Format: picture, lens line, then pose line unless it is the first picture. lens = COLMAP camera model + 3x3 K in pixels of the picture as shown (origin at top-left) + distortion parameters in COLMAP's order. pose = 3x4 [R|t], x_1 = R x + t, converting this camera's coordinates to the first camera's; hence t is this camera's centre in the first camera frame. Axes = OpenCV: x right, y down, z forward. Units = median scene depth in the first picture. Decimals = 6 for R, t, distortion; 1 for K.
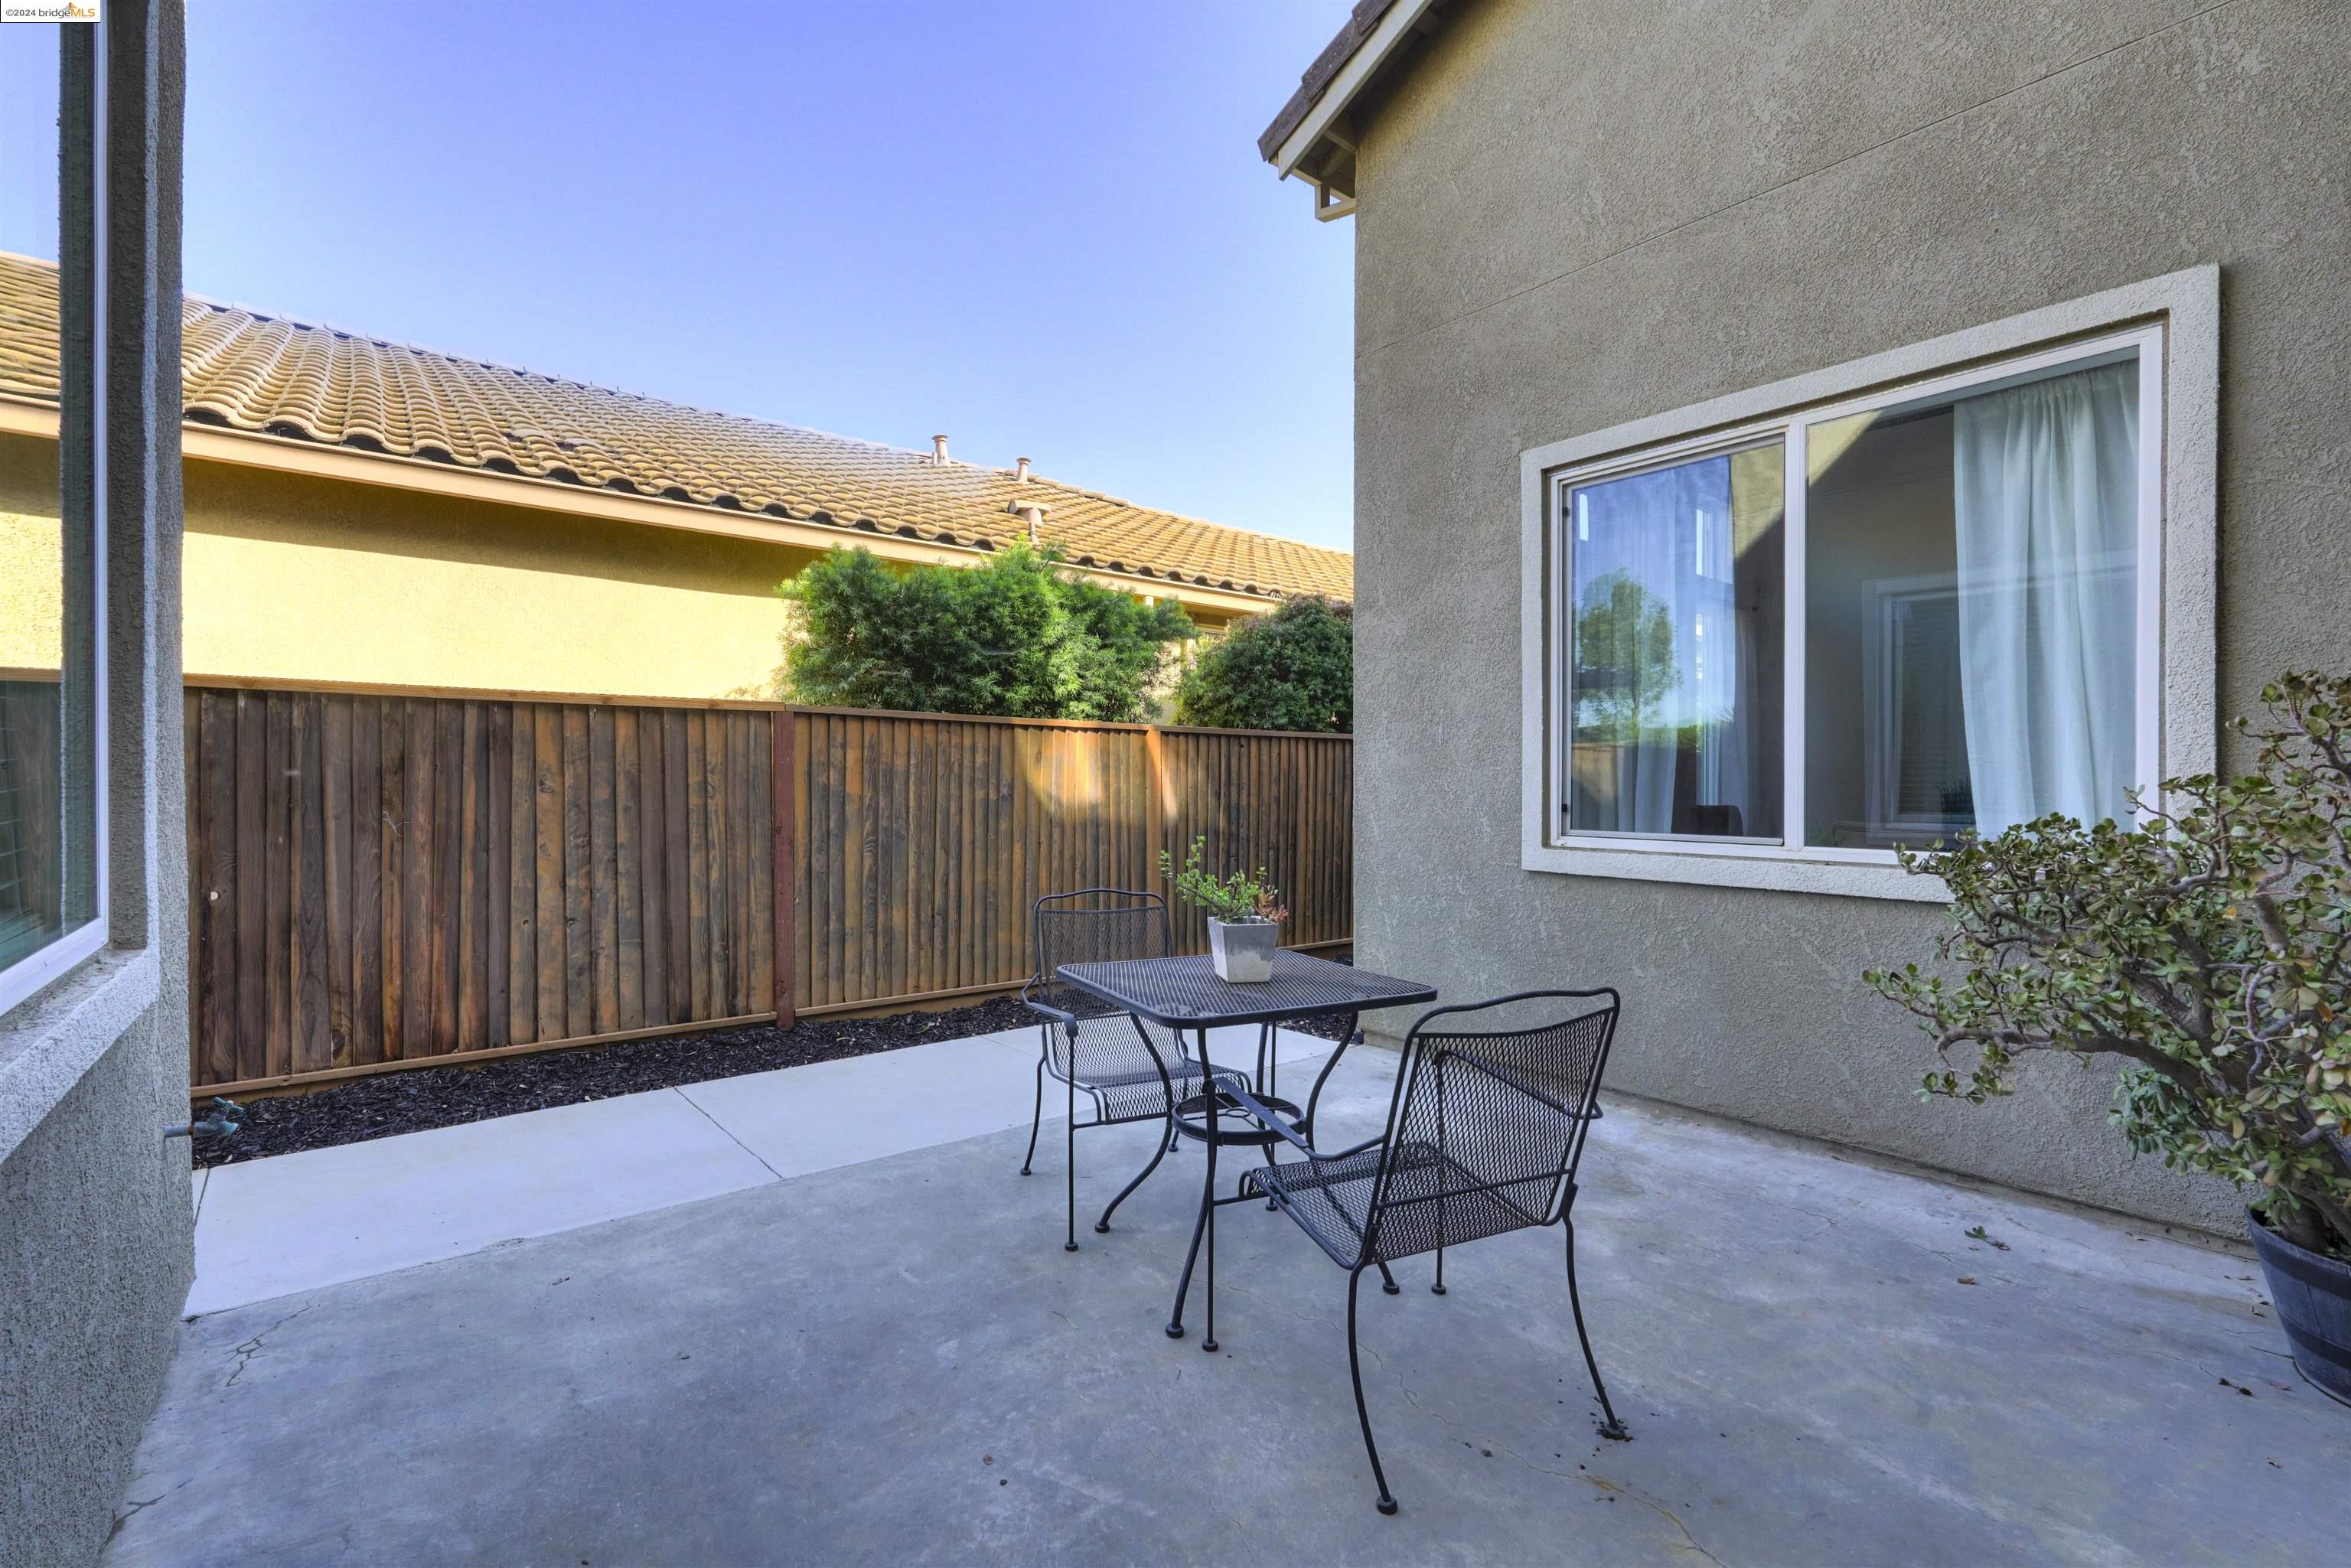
lens RADIAL K [[1023.9, 0, 1177.9], [0, 1023.9, 785.8], [0, 0, 1]] dist [-0.010206, 0.000464]
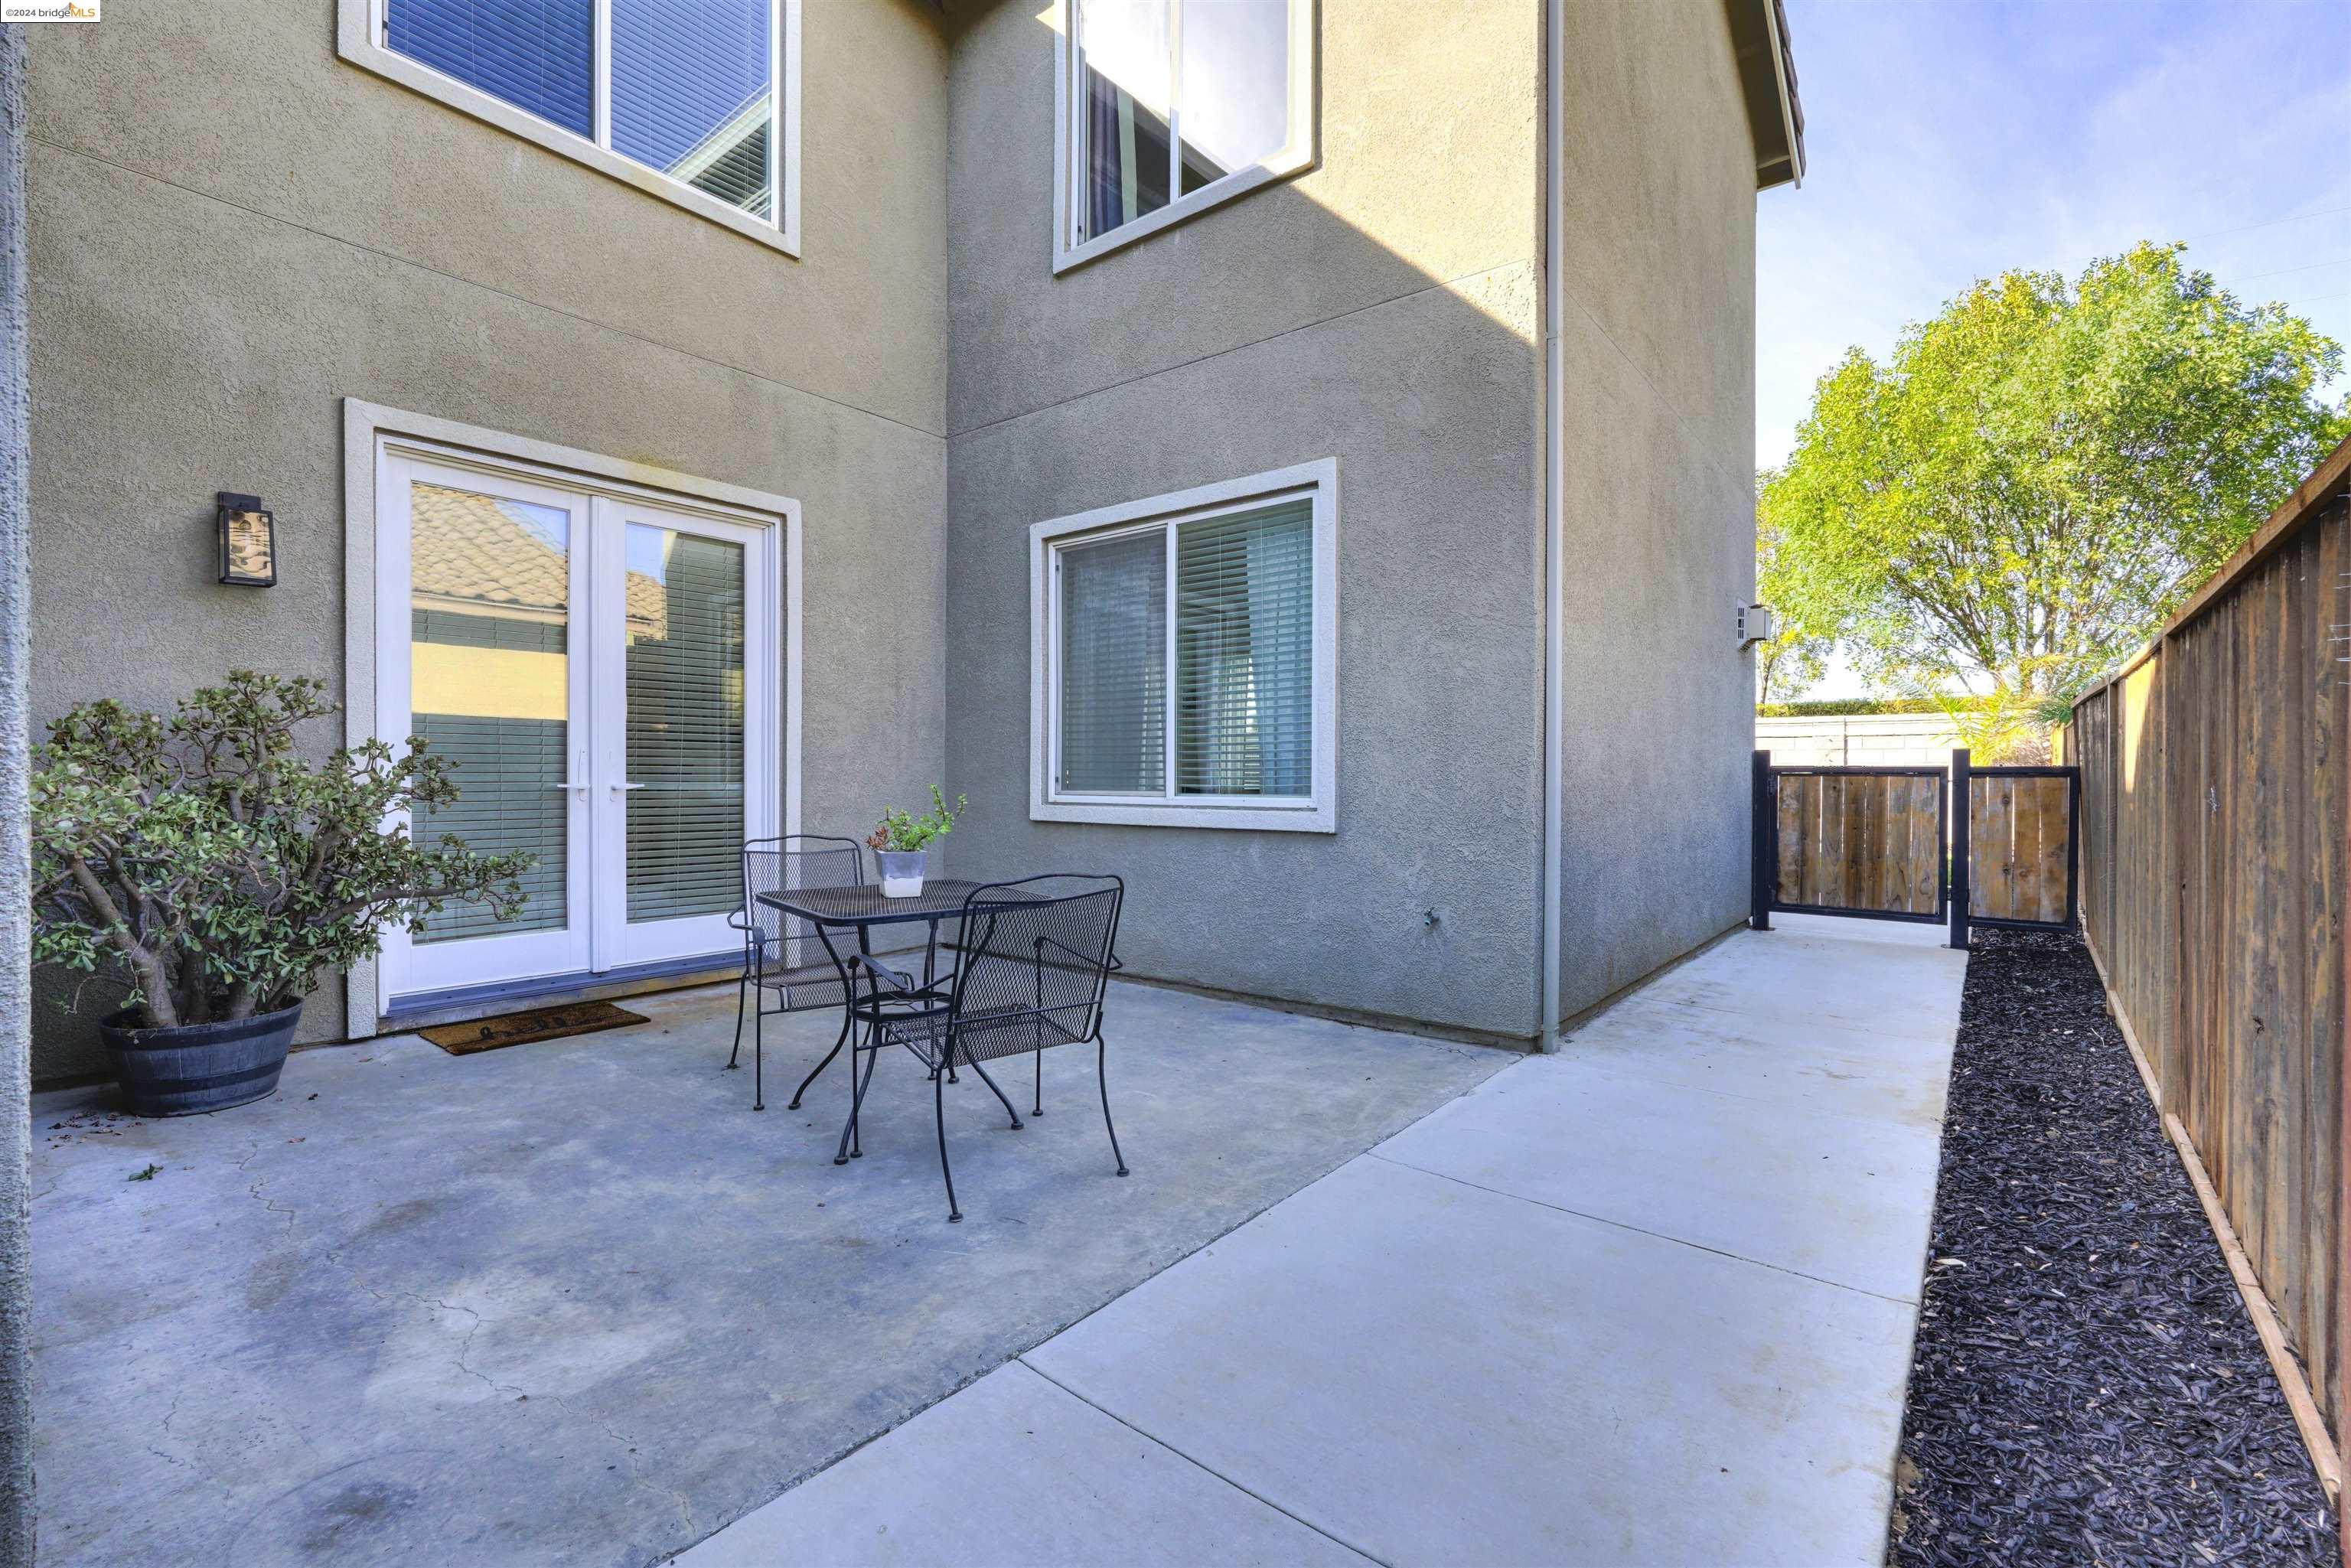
lens RADIAL K [[1023.9, 0, 1172.9], [0, 1023.9, 779.0], [0, 0, 1]] dist [-0.010206, 0.000464]
pose [[-0.979325, -0.007744, -0.202147, -0.009747], [-0.009072, 0.999943, 0.005646, 0.034494], [0.202091, 0.007363, -0.979339, 2.403106]]
